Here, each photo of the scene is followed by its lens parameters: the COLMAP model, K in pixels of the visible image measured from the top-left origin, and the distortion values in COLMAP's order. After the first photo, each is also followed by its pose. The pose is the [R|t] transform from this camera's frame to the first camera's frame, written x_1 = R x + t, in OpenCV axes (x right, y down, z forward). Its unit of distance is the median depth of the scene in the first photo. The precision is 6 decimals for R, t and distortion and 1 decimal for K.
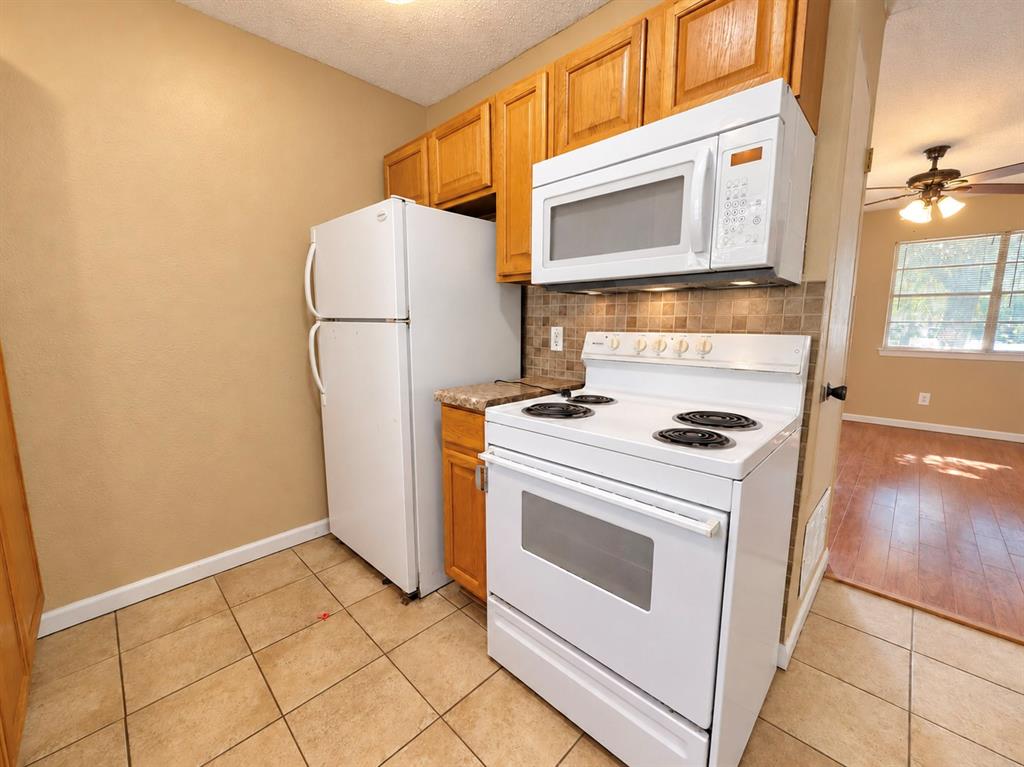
lens RADIAL K [[419.8, 0, 509.4], [0, 419.8, 381.9], [0, 0, 1]] dist [0.000682, 0.000108]
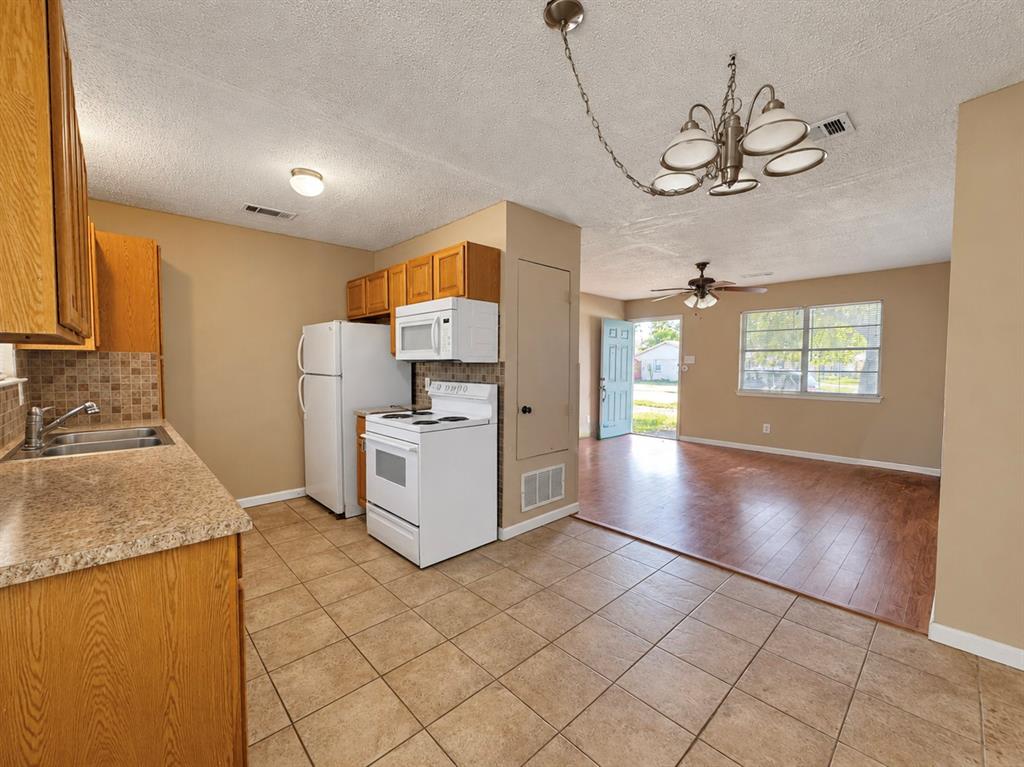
lens RADIAL K [[419.8, 0, 509.4], [0, 419.8, 381.9], [0, 0, 1]] dist [0.000682, 0.000108]
pose [[0.999358, 0.003648, -0.035634, 0.625366], [-0.006996, 0.995521, -0.094282, 0.070282], [0.035130, 0.094471, 0.994908, -0.979224]]
